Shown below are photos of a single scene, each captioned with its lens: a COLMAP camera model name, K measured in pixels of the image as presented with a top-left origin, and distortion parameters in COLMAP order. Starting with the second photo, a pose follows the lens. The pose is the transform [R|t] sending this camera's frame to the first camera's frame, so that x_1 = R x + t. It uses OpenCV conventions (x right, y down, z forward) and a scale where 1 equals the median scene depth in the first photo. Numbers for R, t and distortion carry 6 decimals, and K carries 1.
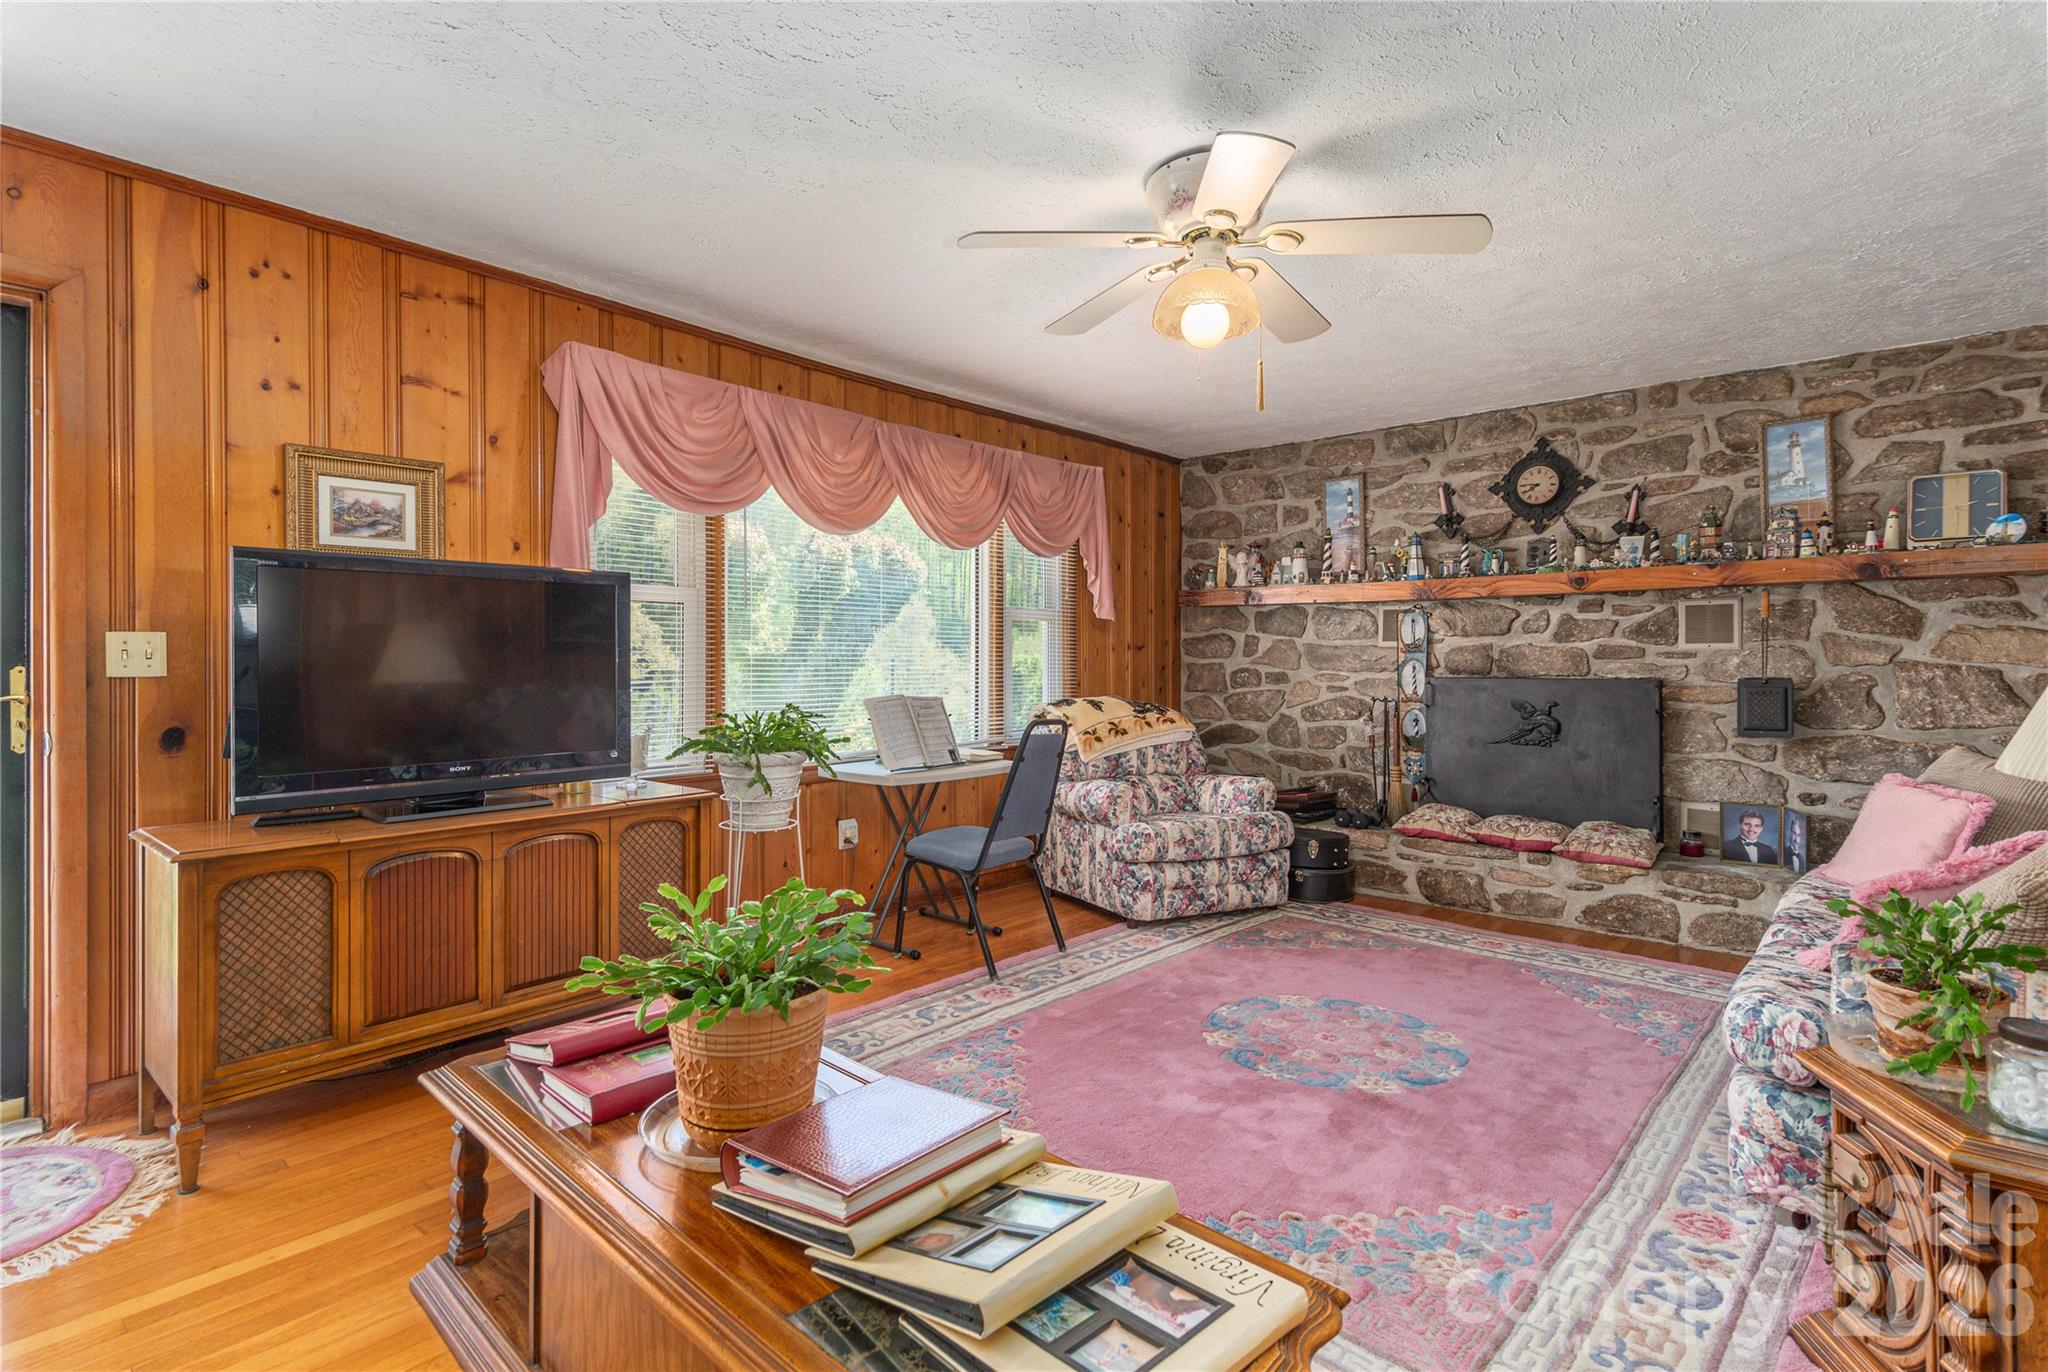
lens RADIAL K [[998.3, 0, 1024.0], [0, 998.3, 686.0], [0, 0, 1]] dist [0.004353, -0.000023]
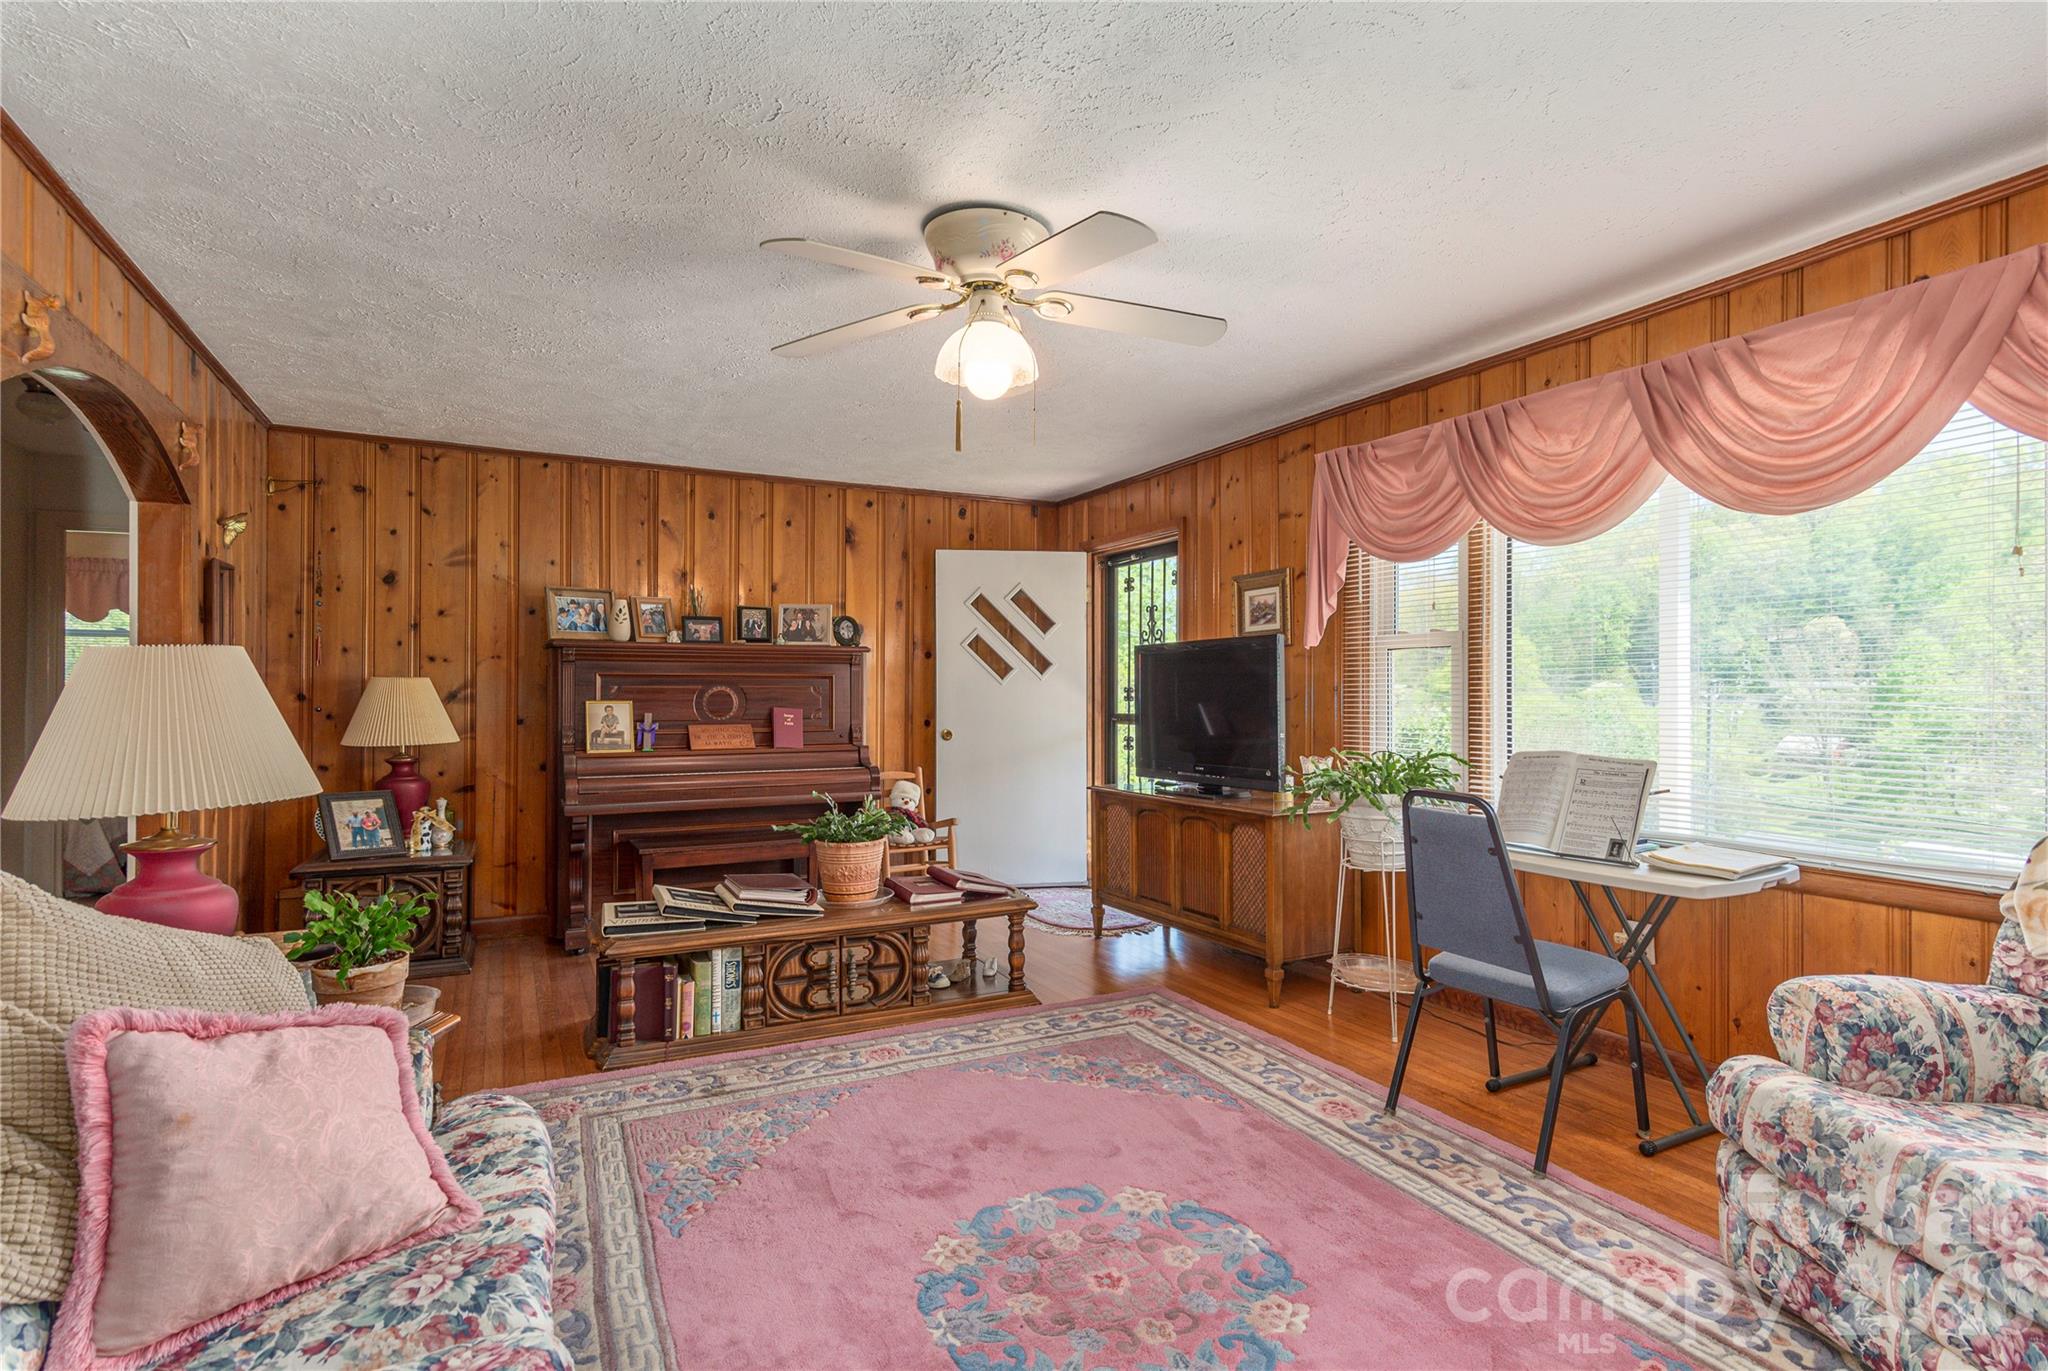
lens RADIAL K [[1010.5, 0, 1024.0], [0, 1010.5, 685.5], [0, 0, 1]] dist [0.010727, -0.000380]
pose [[-0.352250, -0.003554, -0.935899, 0.878165], [-0.024610, 0.999682, 0.005467, -0.043538], [0.935582, 0.024958, -0.352226, 1.072629]]
